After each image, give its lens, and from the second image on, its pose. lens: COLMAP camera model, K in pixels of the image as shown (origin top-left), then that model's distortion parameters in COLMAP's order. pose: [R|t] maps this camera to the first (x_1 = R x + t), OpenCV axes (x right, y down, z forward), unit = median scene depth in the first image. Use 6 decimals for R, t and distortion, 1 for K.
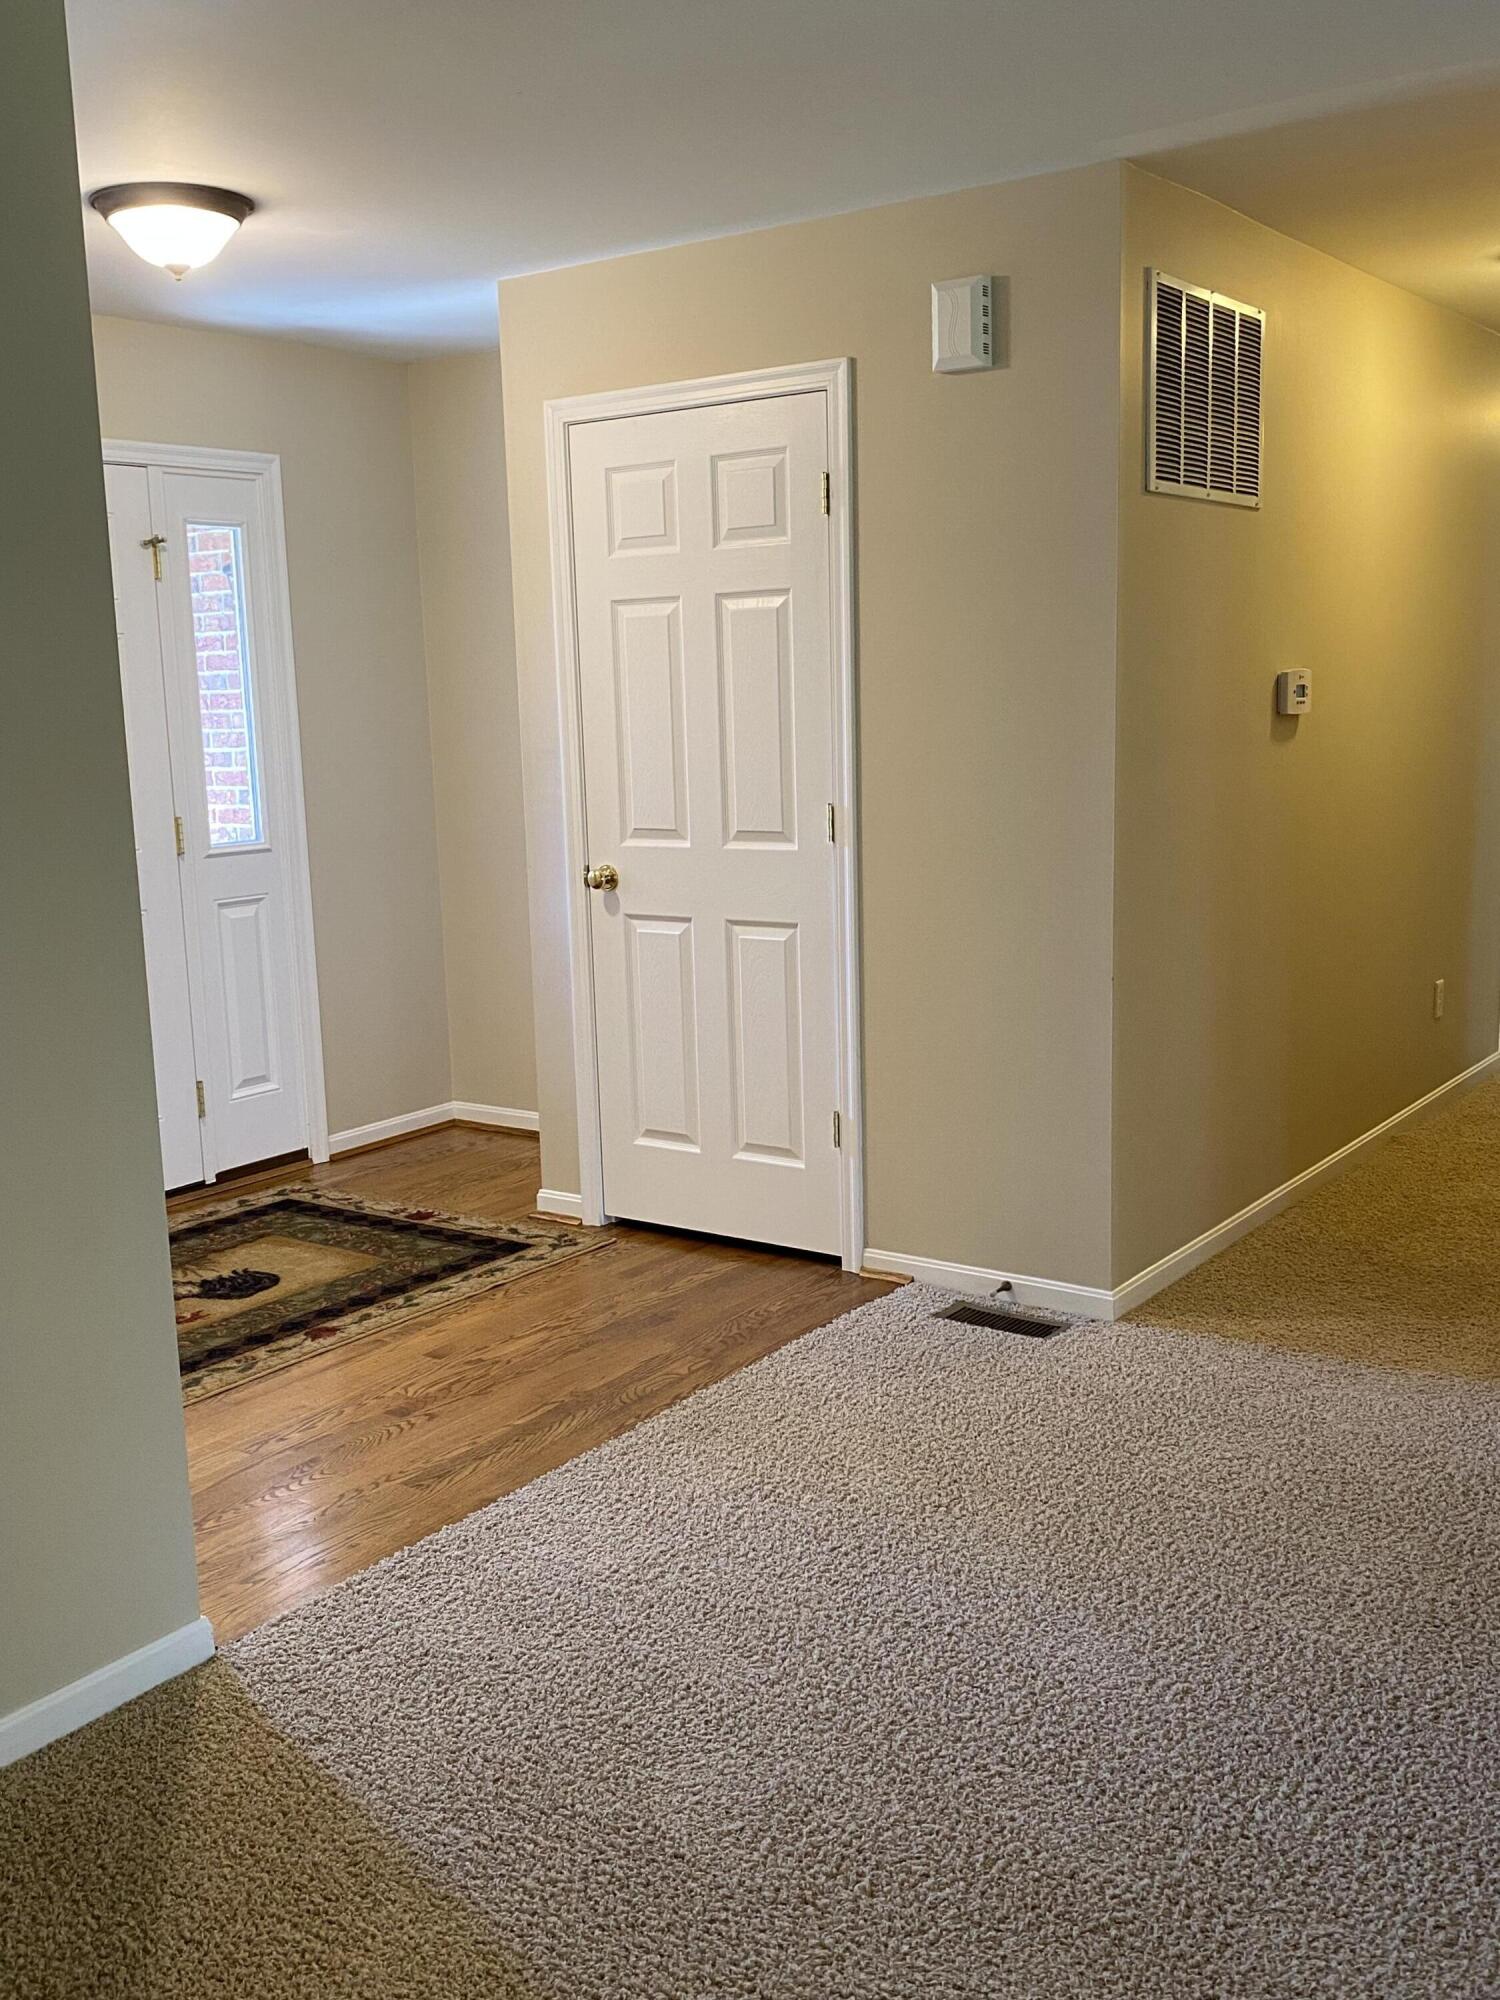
lens RADIAL K [[1847.6, 0, 745.9], [0, 1847.6, 995.2], [0, 0, 1]] dist [0.117727, -0.377569]
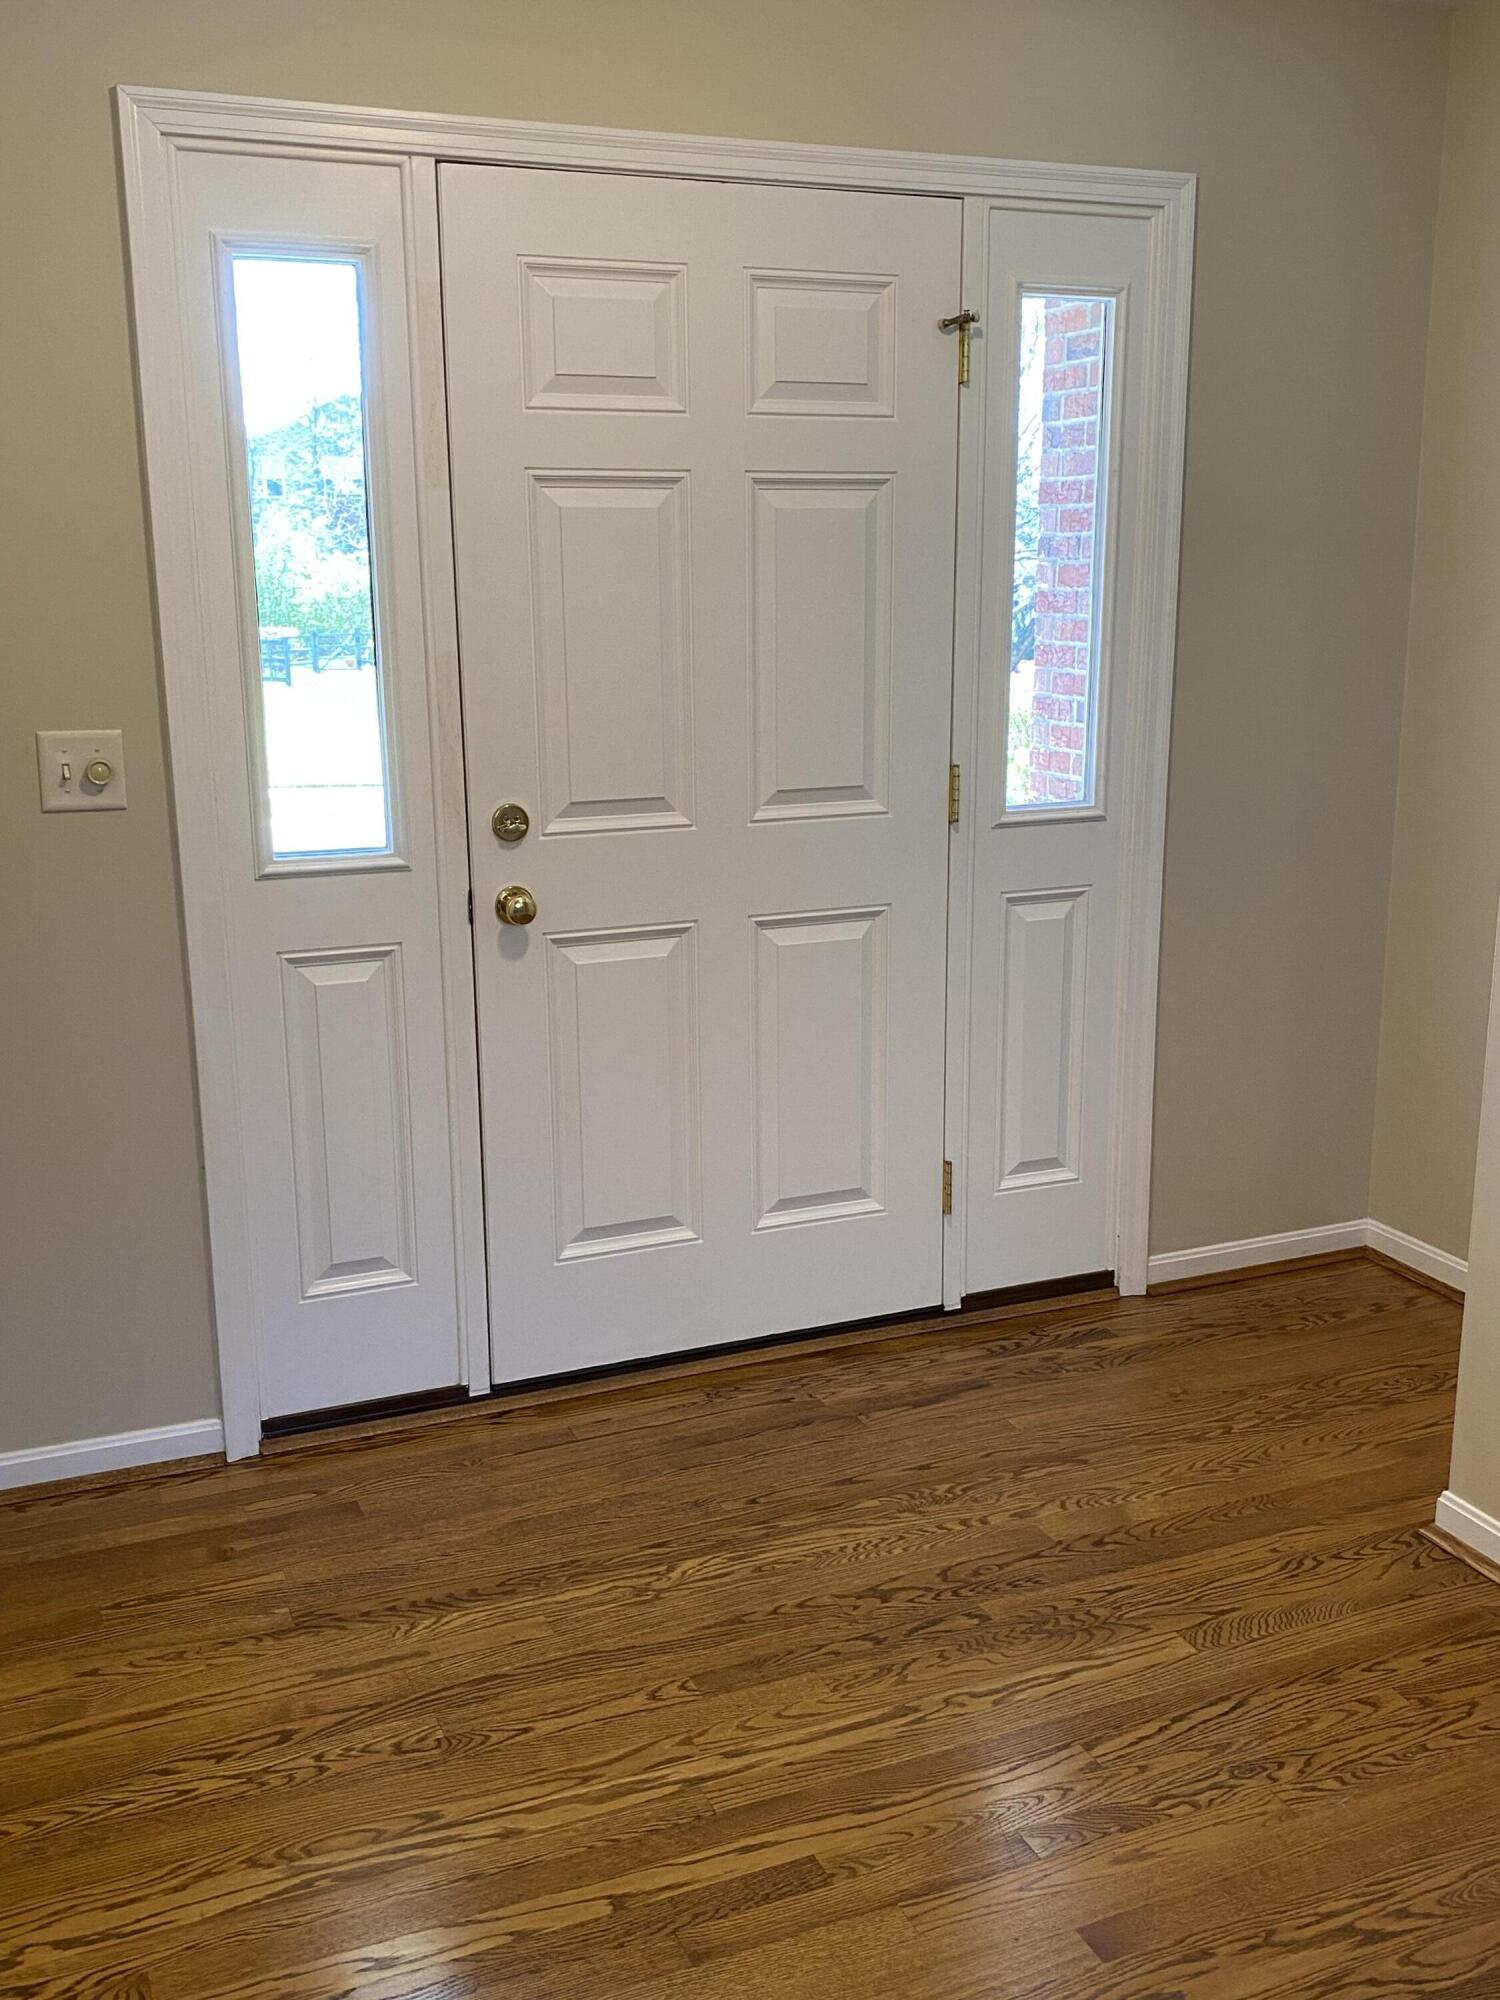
lens RADIAL K [[1886.3, 0, 778.3], [0, 1886.3, 1000.8], [0, 0, 1]] dist [0.128243, -0.243598]
pose [[0.852874, 0.141825, -0.502486, -0.014360], [-0.103609, 0.989234, 0.103351, -0.078042], [0.511734, -0.036084, 0.858386, 0.409902]]
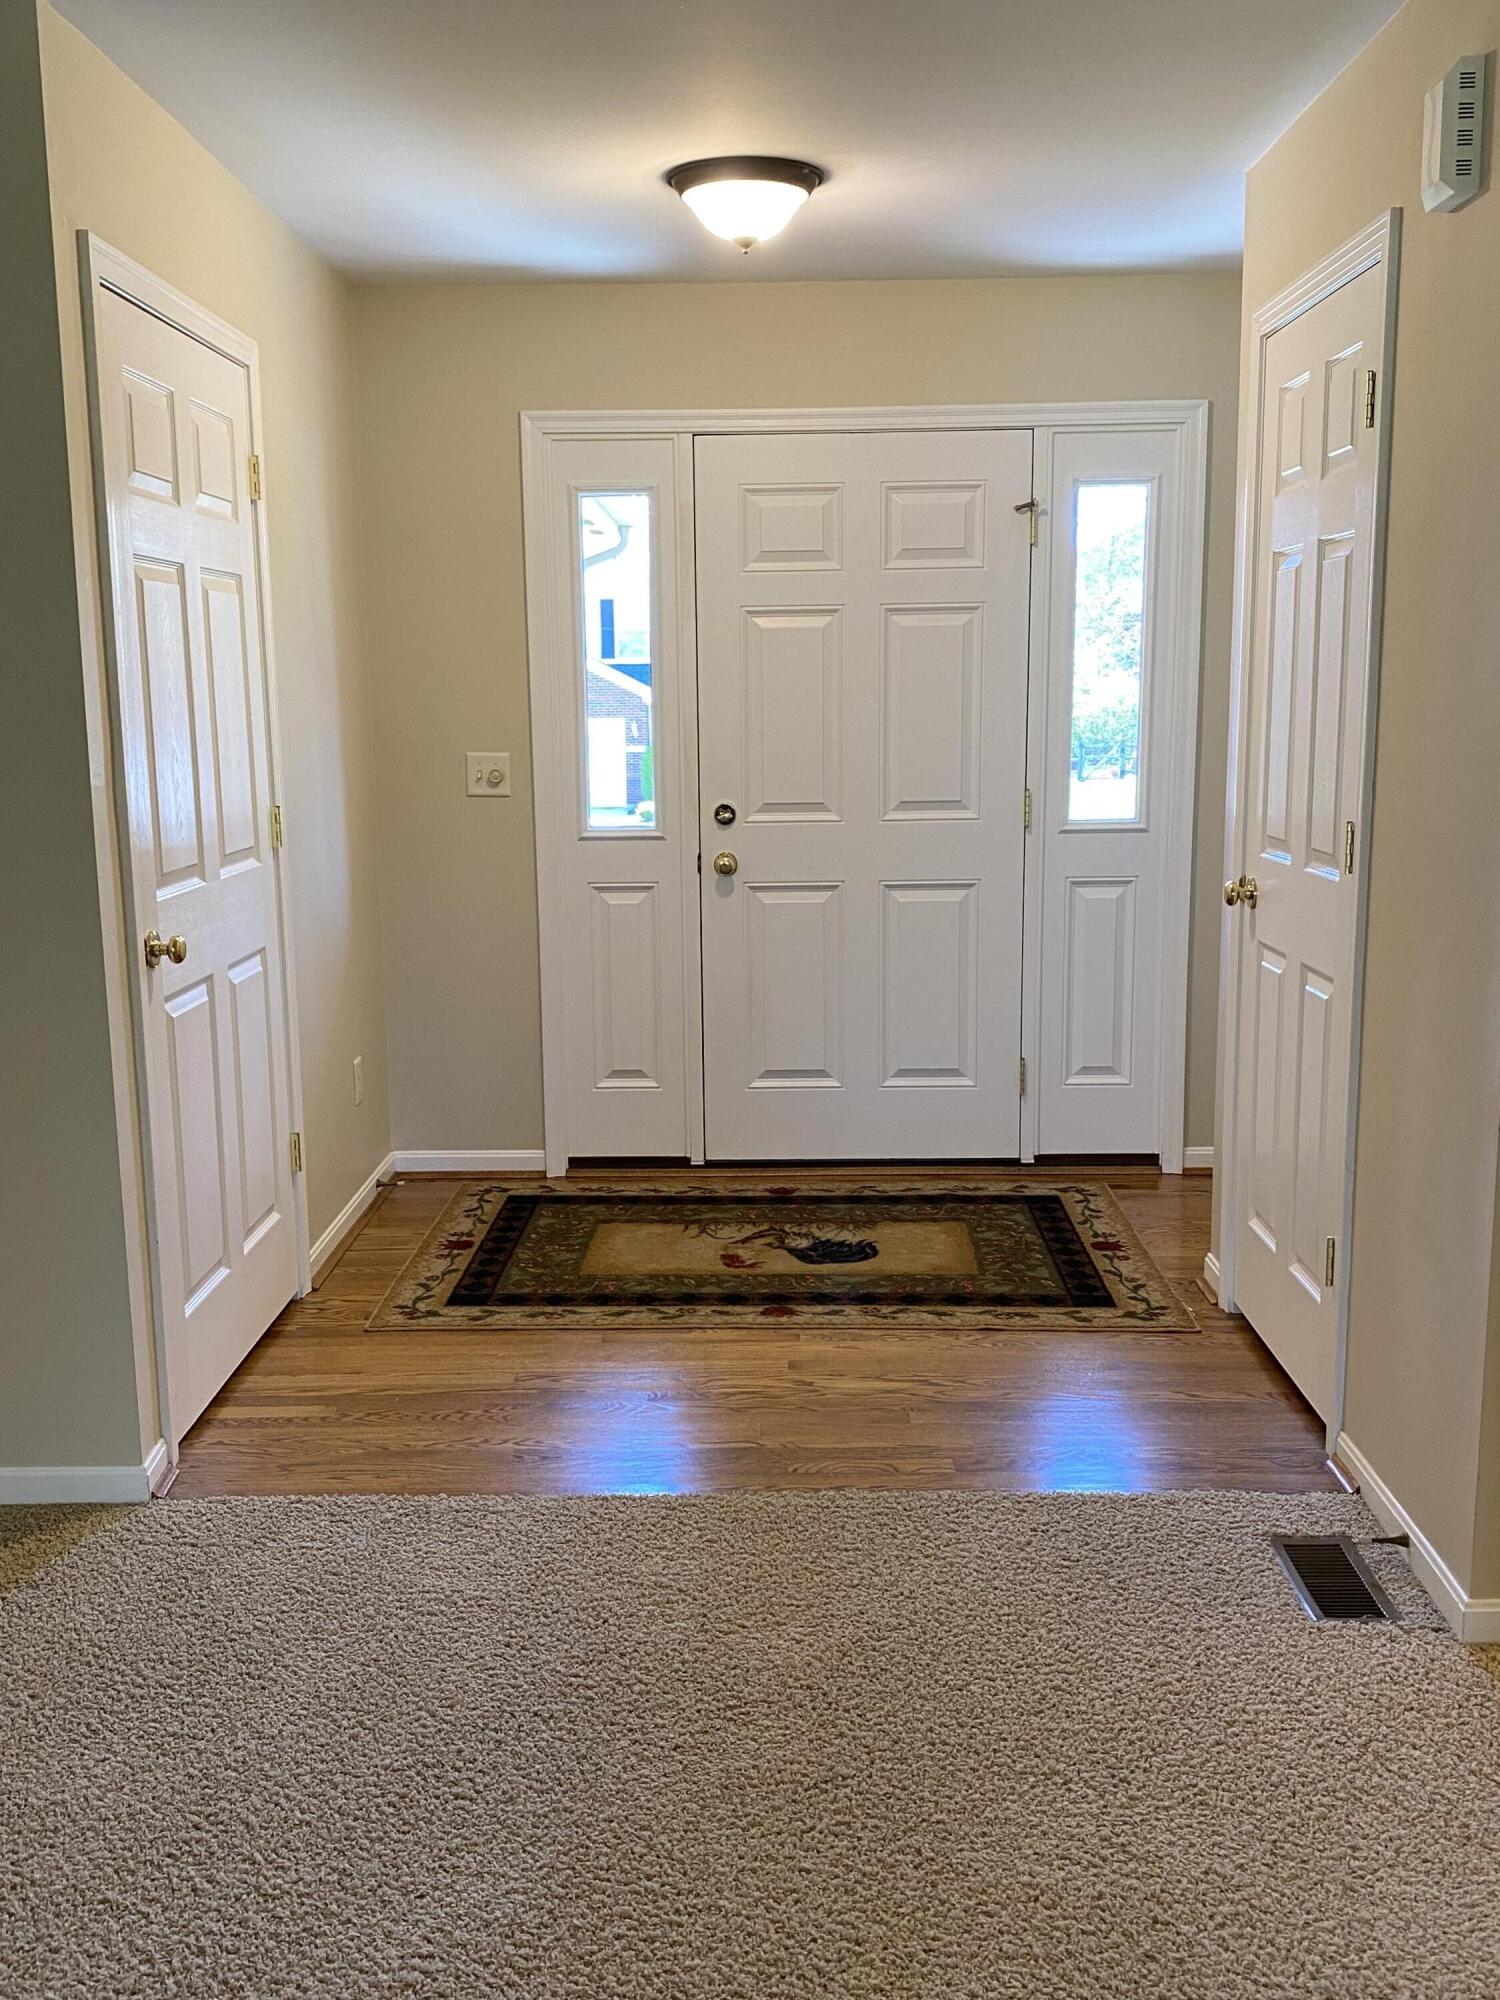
lens RADIAL K [[1886.3, 0, 778.3], [0, 1886.3, 1000.8], [0, 0, 1]] dist [0.128243, -0.243598]
pose [[0.574991, 0.157971, -0.802764, 0.453270], [-0.137983, 0.985852, 0.095167, -0.064285], [0.806440, 0.056047, 0.588654, 0.319310]]
